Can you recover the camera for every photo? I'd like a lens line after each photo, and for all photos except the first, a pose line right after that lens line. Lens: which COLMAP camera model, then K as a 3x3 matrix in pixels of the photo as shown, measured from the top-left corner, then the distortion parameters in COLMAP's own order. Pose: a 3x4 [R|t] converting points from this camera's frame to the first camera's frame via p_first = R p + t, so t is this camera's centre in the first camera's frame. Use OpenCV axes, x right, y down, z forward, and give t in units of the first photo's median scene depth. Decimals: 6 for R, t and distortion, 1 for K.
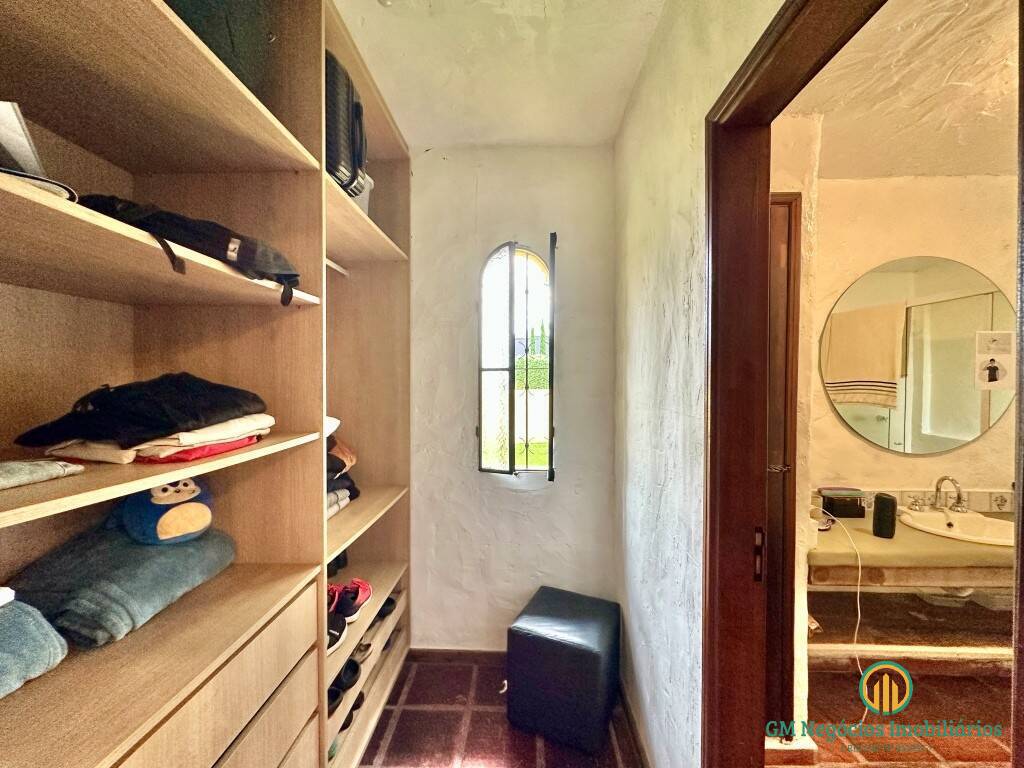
lens RADIAL K [[408.2, 0, 506.9], [0, 408.2, 387.3], [0, 0, 1]] dist [0.002072, -0.002244]
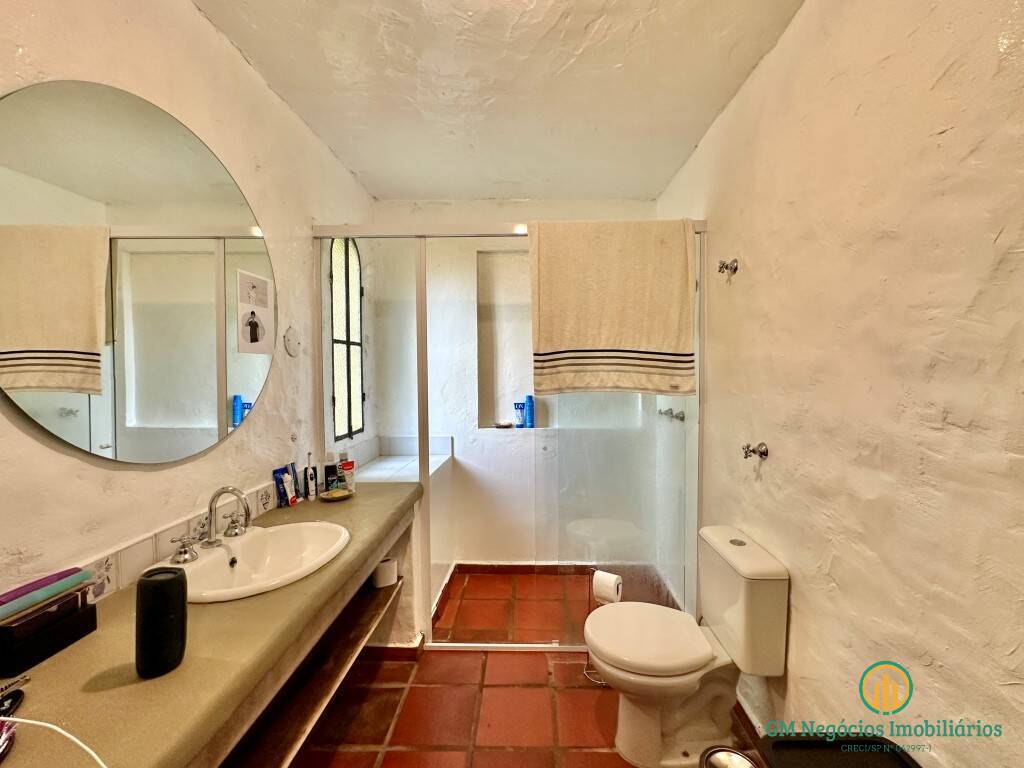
lens RADIAL K [[408.2, 0, 505.4], [0, 408.2, 385.4], [0, 0, 1]] dist [0.002072, -0.002244]
pose [[-0.035582, -0.032443, 0.998840, 0.425339], [0.024070, 0.999155, 0.033311, 0.049629], [-0.999077, 0.025228, -0.034771, 0.563940]]
